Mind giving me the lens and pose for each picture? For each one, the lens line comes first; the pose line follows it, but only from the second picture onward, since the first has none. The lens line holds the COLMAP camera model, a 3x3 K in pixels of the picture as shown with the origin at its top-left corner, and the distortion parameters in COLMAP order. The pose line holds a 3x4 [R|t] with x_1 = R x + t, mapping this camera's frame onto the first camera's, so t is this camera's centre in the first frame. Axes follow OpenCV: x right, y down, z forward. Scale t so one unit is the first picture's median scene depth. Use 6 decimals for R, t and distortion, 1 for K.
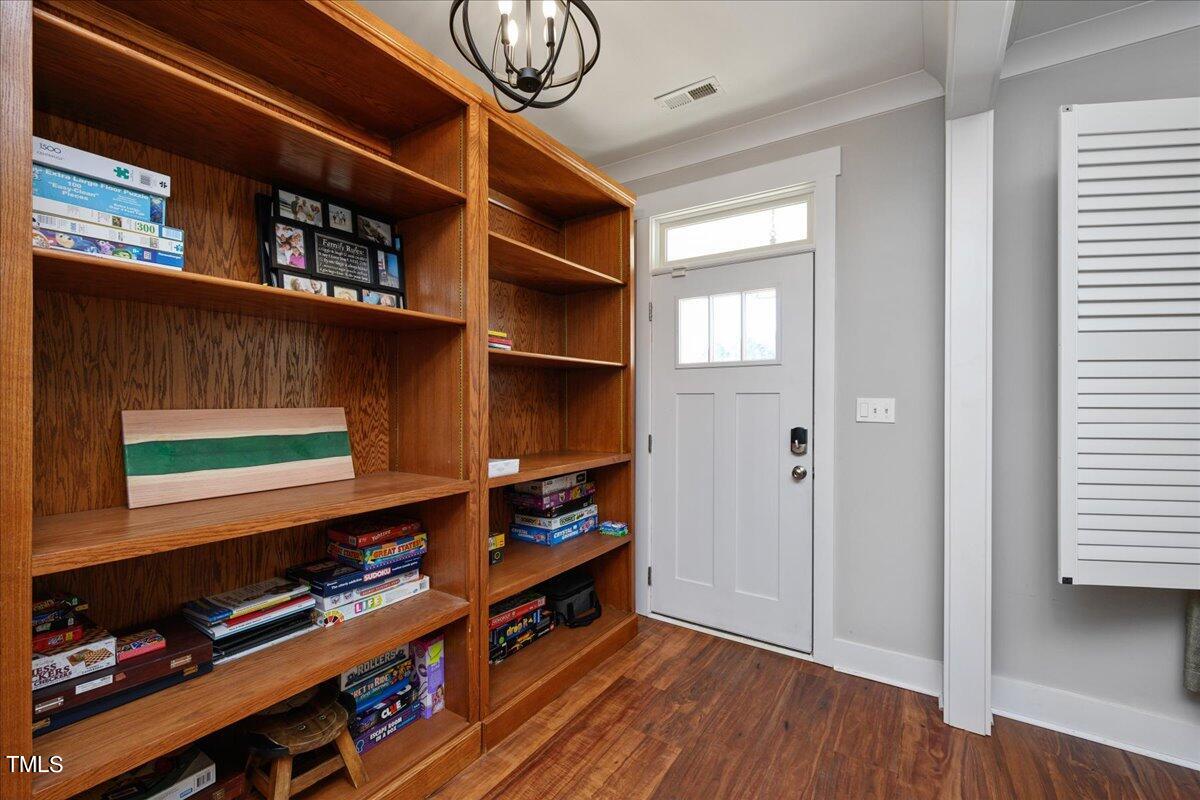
lens RADIAL K [[538.0, 0, 598.8], [0, 538.0, 402.9], [0, 0, 1]] dist [-0.004526, -0.000153]
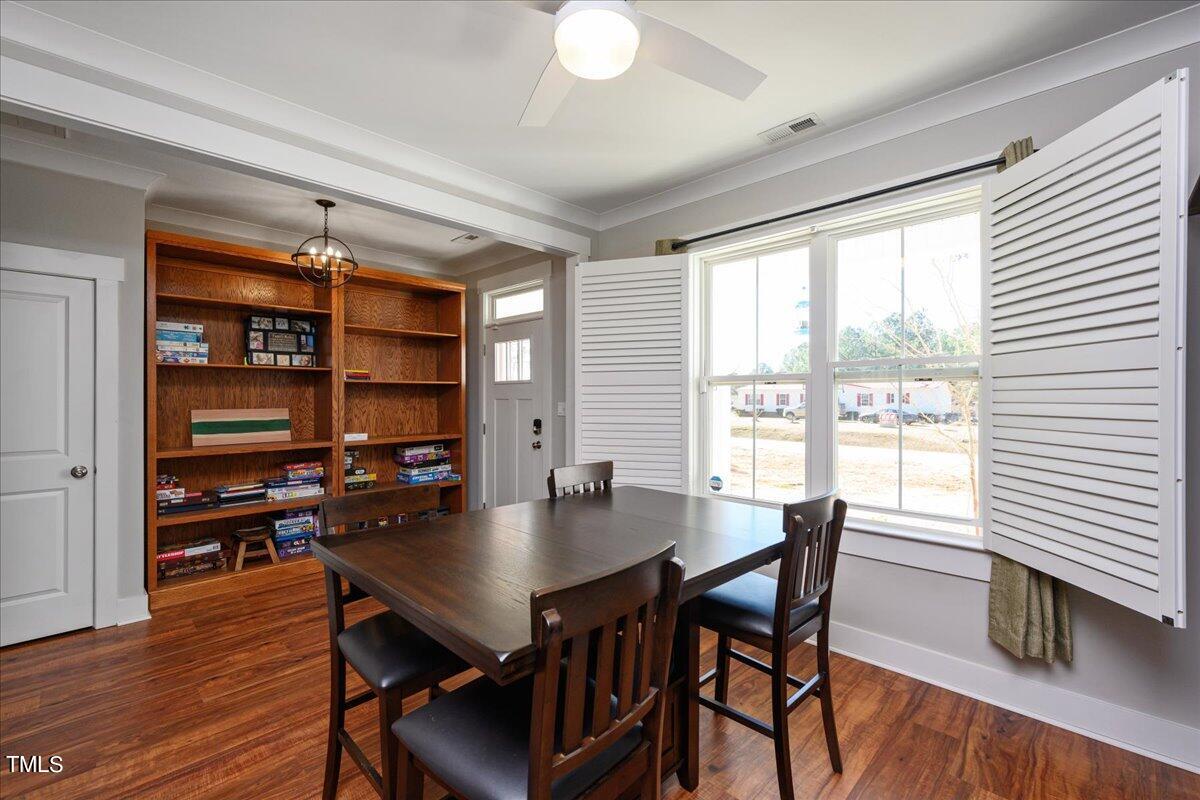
lens RADIAL K [[565.3, 0, 600.0], [0, 565.3, 400.0], [0, 0, 1]] dist [0.001149, 0.000185]
pose [[0.980261, -0.002912, -0.197687, 1.325218], [0.003140, 0.999995, 0.000842, -0.024943], [0.197683, -0.001446, 0.980265, -1.080897]]
